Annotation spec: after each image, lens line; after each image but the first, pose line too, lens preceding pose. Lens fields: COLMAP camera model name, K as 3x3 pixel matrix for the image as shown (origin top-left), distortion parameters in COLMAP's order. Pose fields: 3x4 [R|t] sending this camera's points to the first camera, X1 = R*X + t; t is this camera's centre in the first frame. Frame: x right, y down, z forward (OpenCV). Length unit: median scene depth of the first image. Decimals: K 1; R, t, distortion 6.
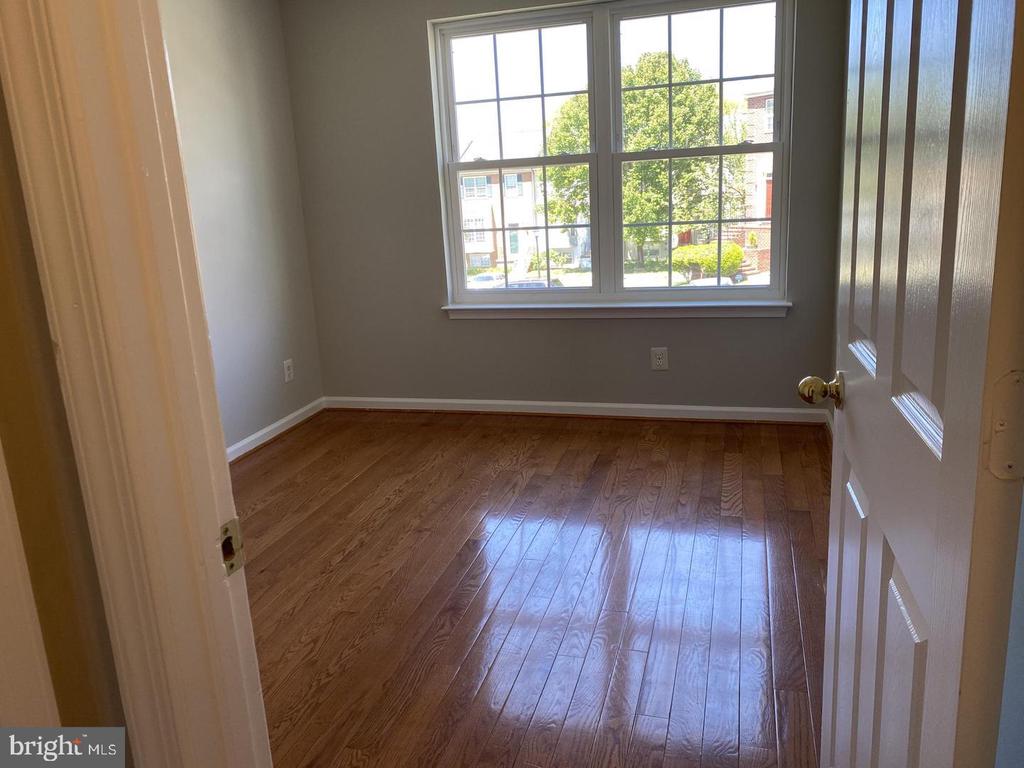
lens RADIAL K [[775.4, 0, 512.6], [0, 775.4, 369.8], [0, 0, 1]] dist [0.044453, -0.052417]
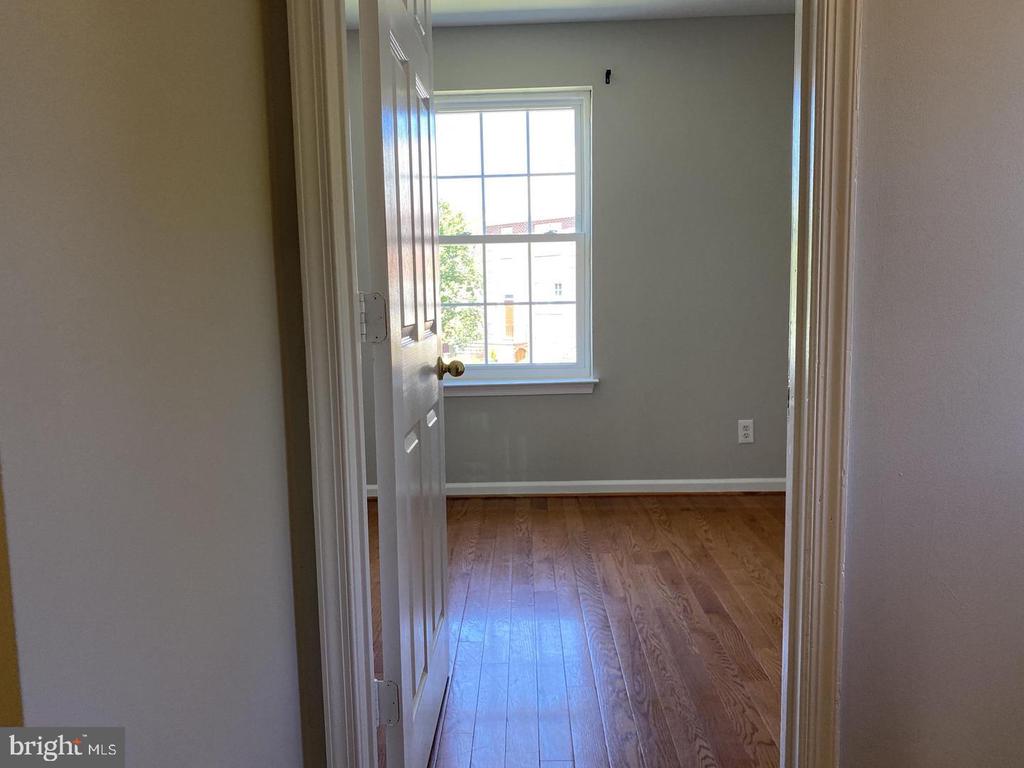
lens RADIAL K [[771.5, 0, 509.5], [0, 771.5, 351.4], [0, 0, 1]] dist [0.067129, -0.083351]
pose [[0.964483, -0.005142, 0.264094, -0.242464], [0.038268, 0.991983, -0.120440, -0.005013], [-0.261358, 0.126269, 0.956947, 0.073397]]
